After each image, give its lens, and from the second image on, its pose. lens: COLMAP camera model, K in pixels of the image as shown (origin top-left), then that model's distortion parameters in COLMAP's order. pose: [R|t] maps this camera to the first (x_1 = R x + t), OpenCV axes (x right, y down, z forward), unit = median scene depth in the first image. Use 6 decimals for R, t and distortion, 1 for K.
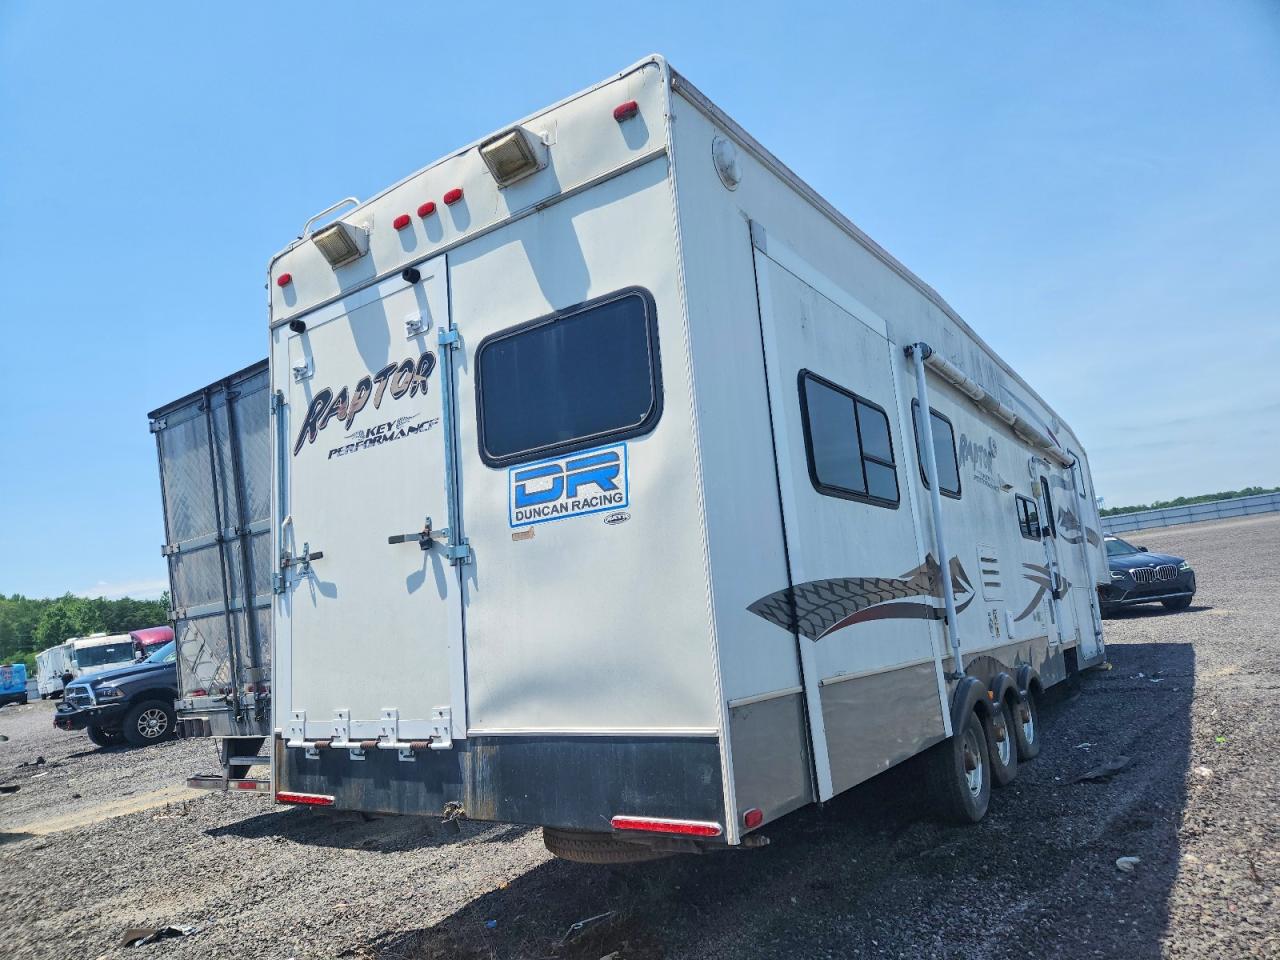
lens RADIAL K [[865.6, 0, 638.1], [0, 865.6, 490.5], [0, 0, 1]] dist [0.048160, -0.035444]
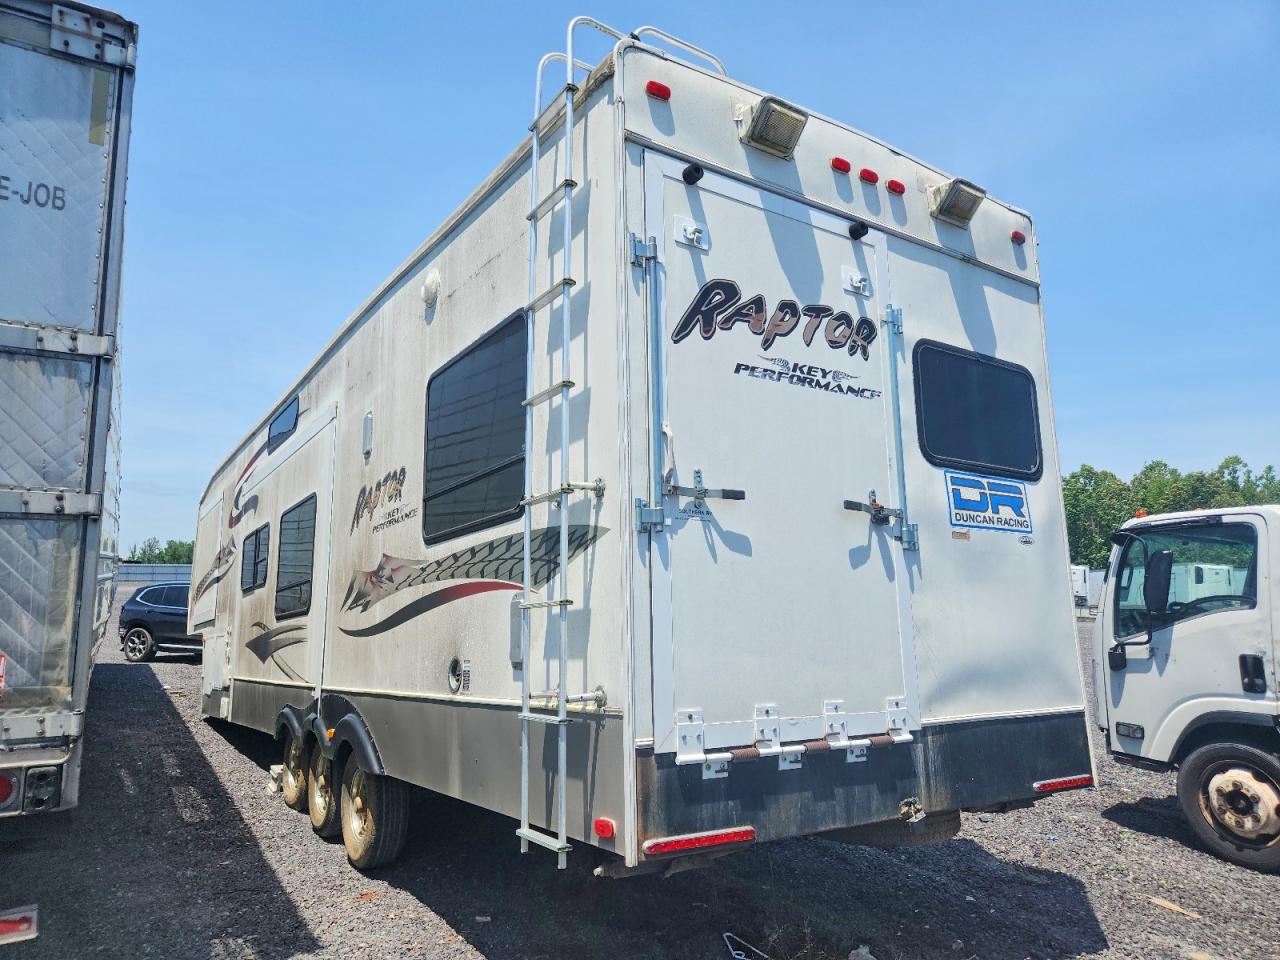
lens RADIAL K [[865.6, 0, 635.7], [0, 865.6, 474.5], [0, 0, 1]] dist [0.048160, -0.035444]
pose [[0.360770, 0.247023, 0.899347, -1.147852], [-0.165469, 0.965942, -0.198937, 0.235446], [-0.917859, -0.077043, 0.389358, 0.856138]]
